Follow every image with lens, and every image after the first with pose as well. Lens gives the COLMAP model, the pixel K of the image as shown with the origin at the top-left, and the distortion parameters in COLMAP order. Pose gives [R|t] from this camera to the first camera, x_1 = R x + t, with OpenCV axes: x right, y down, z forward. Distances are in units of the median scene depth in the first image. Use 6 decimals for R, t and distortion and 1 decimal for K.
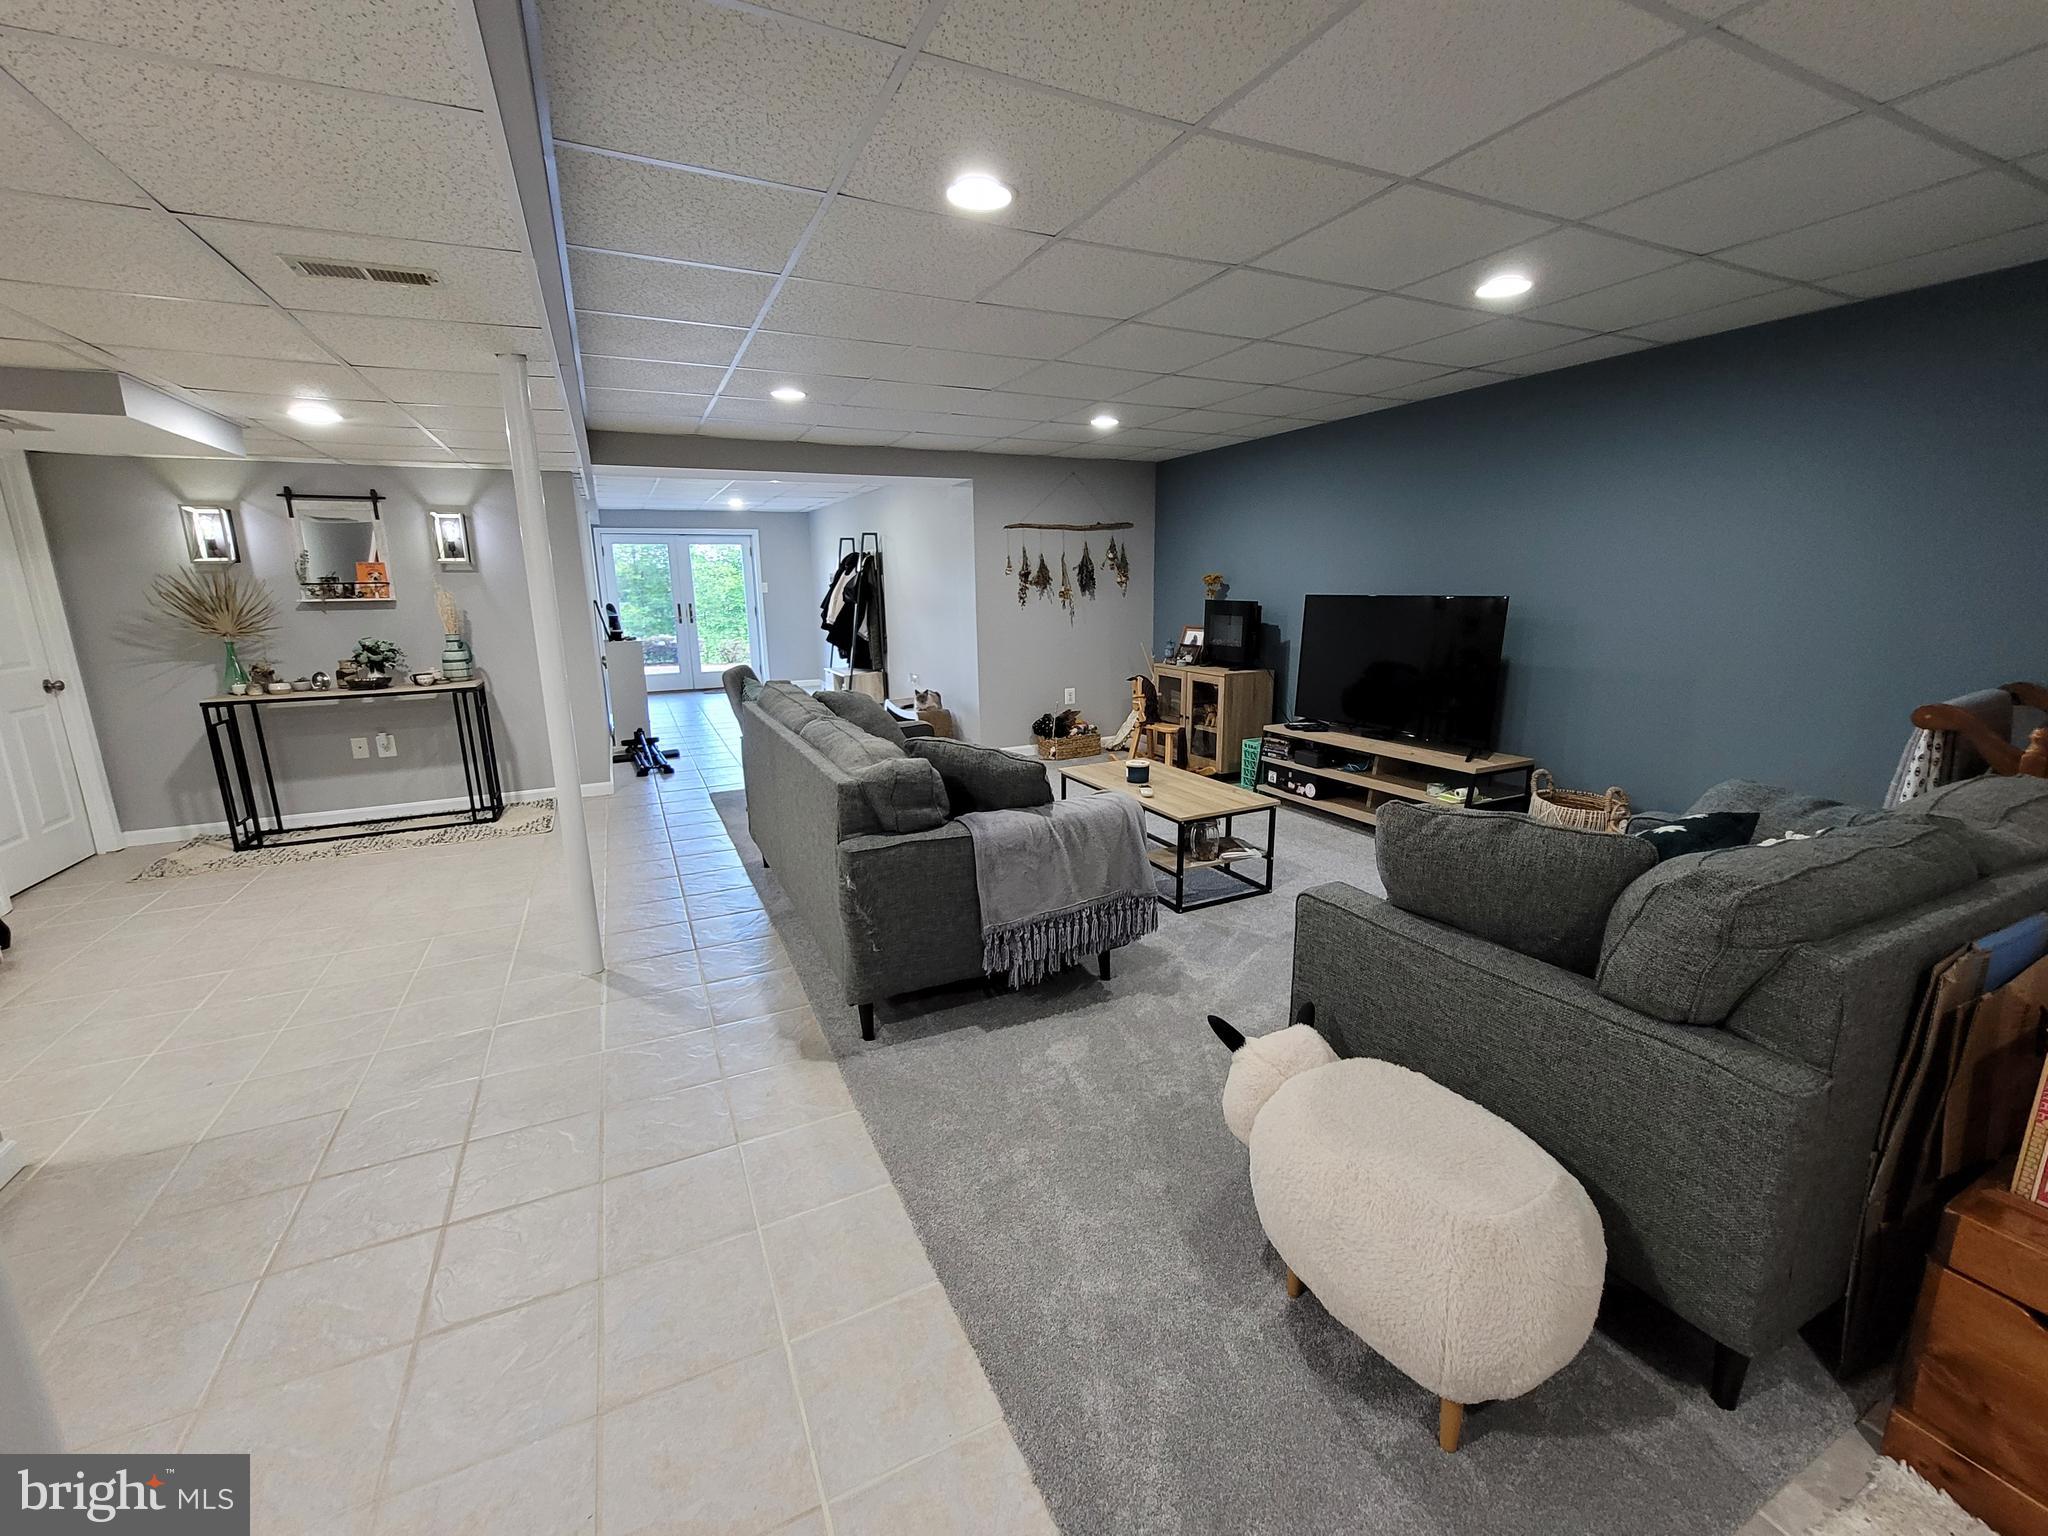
lens RADIAL K [[838.2, 0, 1021.8], [0, 838.2, 769.5], [0, 0, 1]] dist [-0.007336, -0.000302]
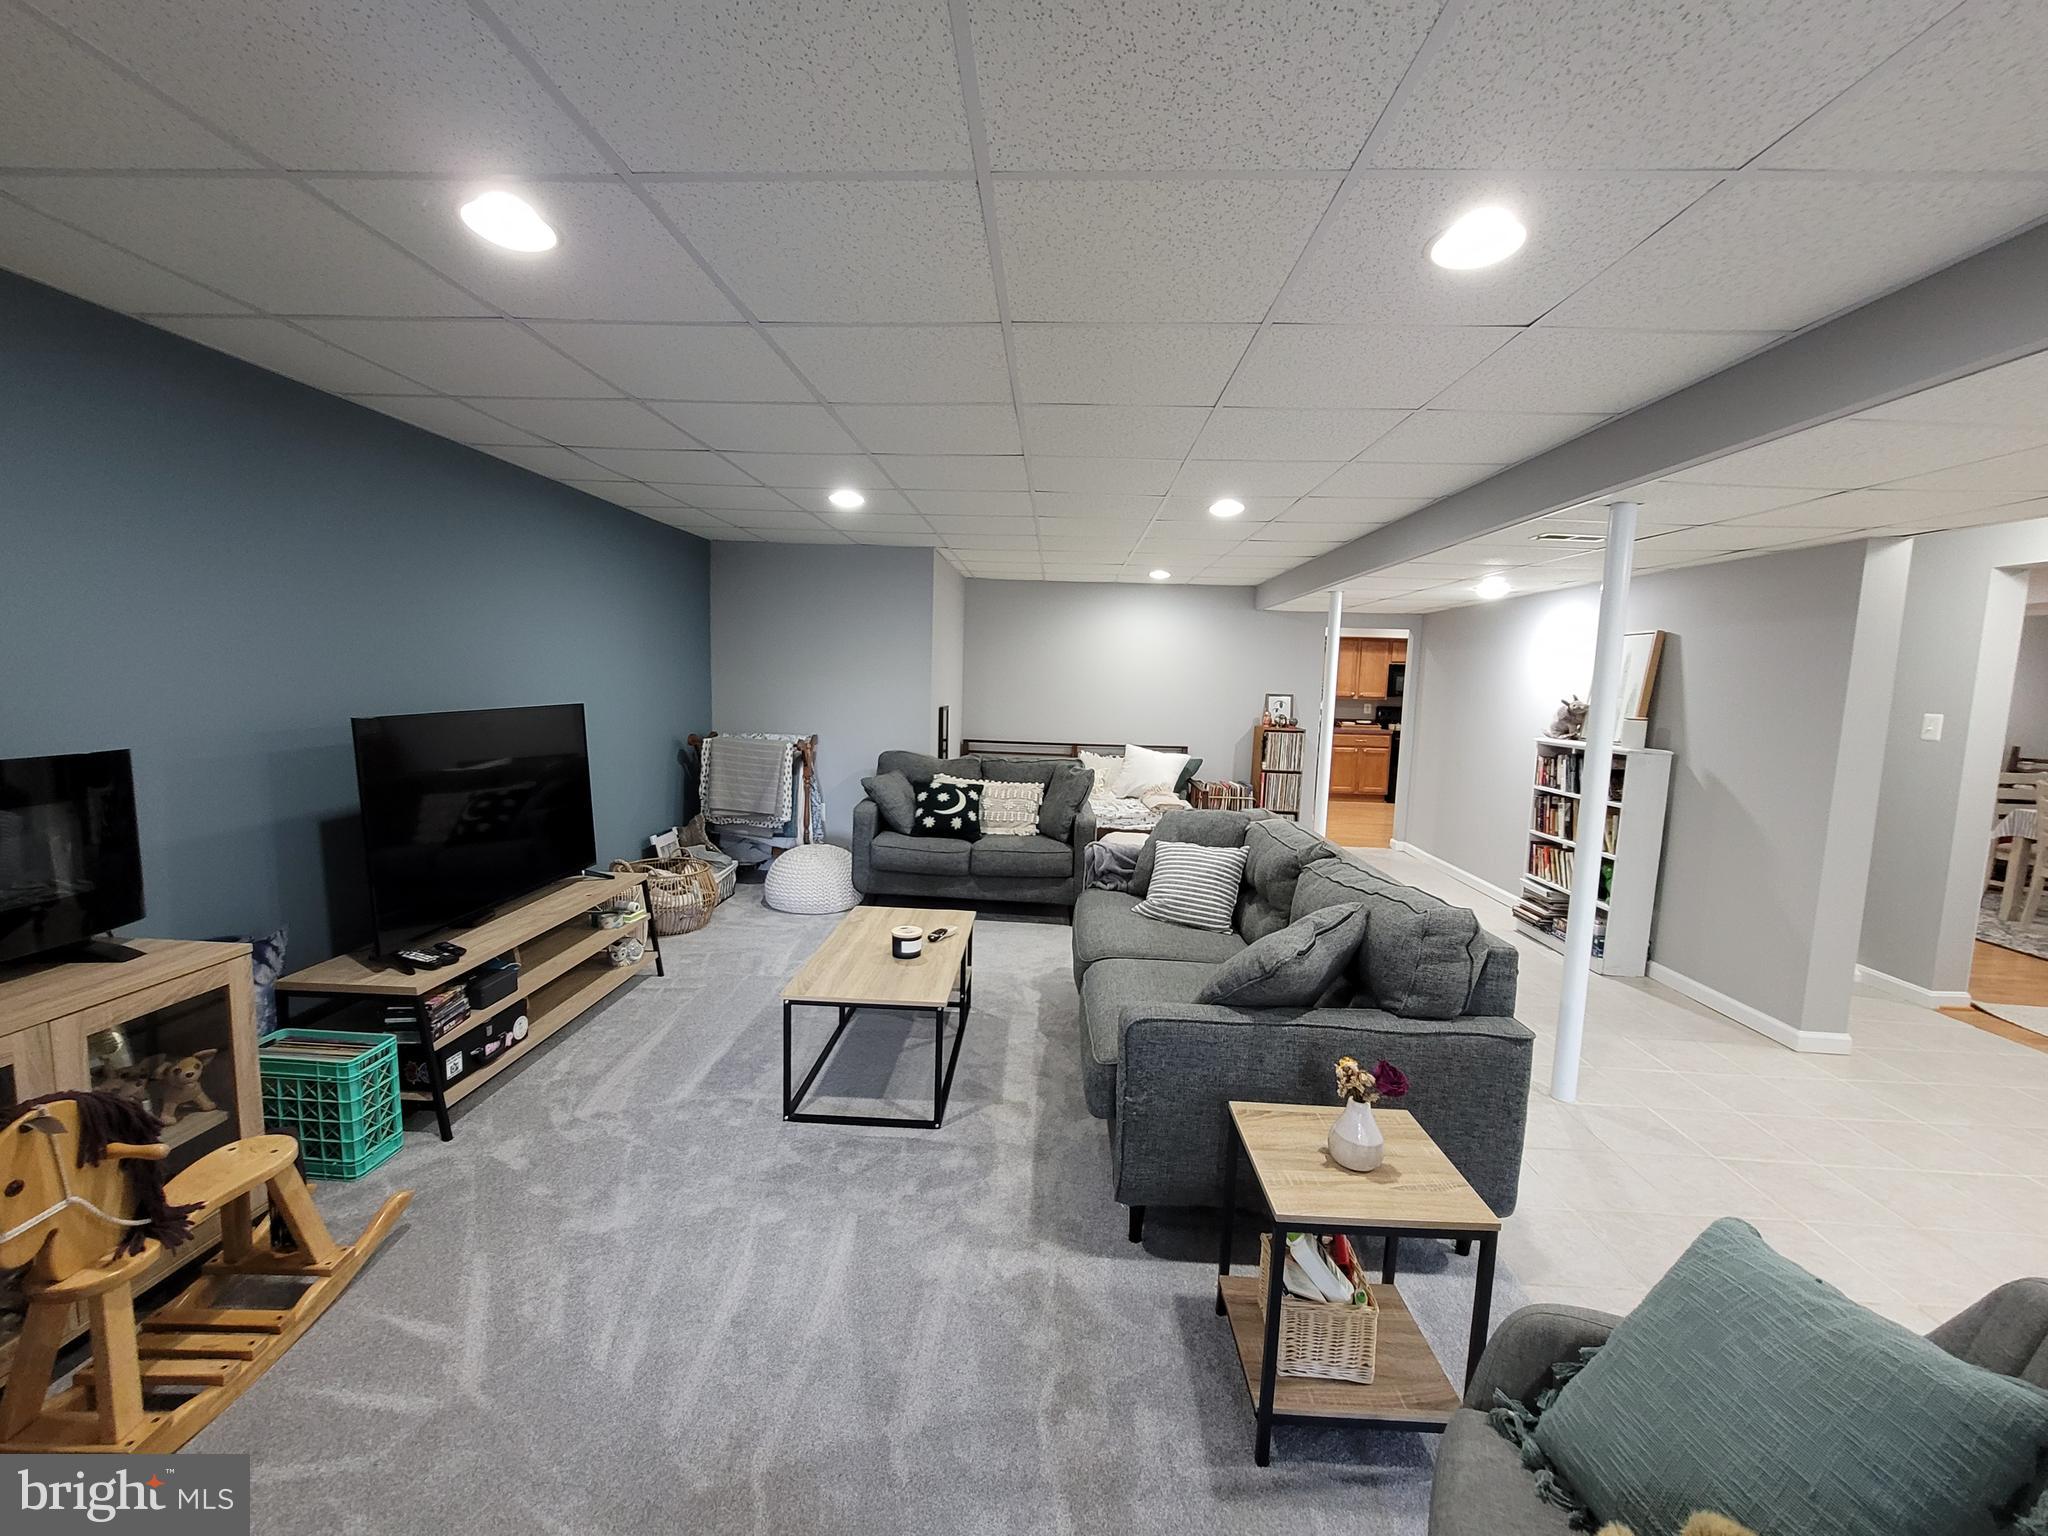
lens RADIAL K [[838.2, 0, 1025.0], [0, 838.2, 769.9], [0, 0, 1]] dist [-0.007336, -0.000302]
pose [[-0.883893, -0.065831, 0.463033, -0.255951], [0.083373, 0.952007, 0.294503, -0.301273], [-0.460198, 0.298913, -0.835984, 1.253900]]
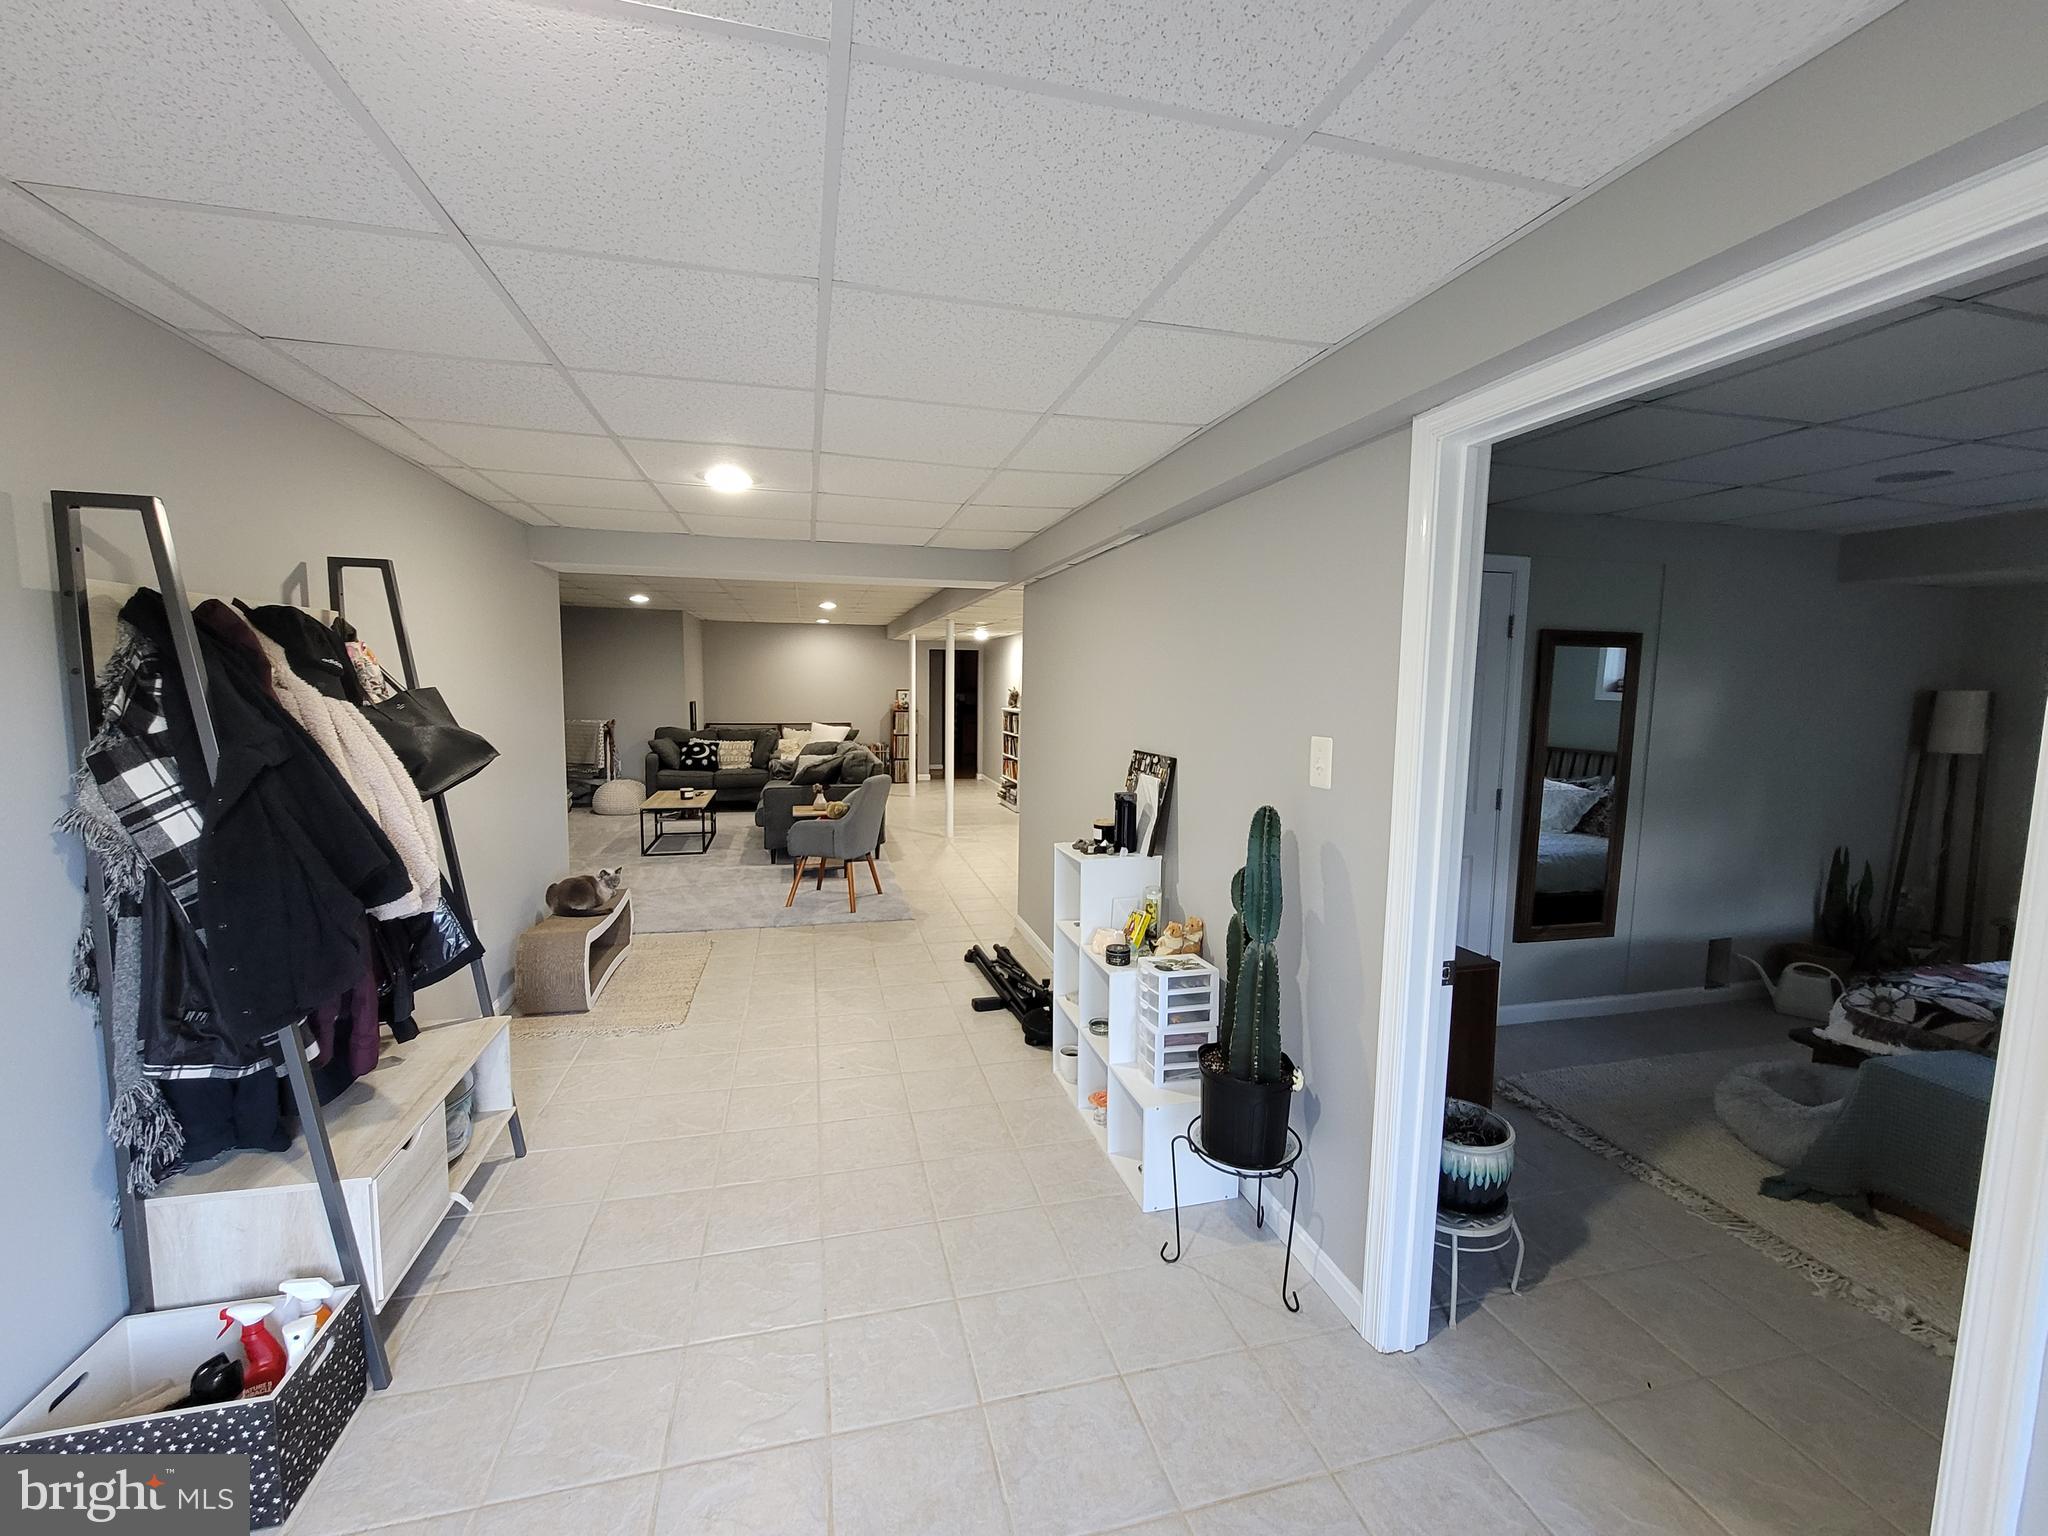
lens RADIAL K [[838.2, 0, 1024.2], [0, 838.2, 774.9], [0, 0, 1]] dist [-0.007336, -0.000302]
pose [[-0.981809, -0.019474, 0.188868, -0.270243], [0.042703, 0.946594, 0.319589, -0.306522], [-0.185005, 0.321841, -0.928543, 1.276682]]
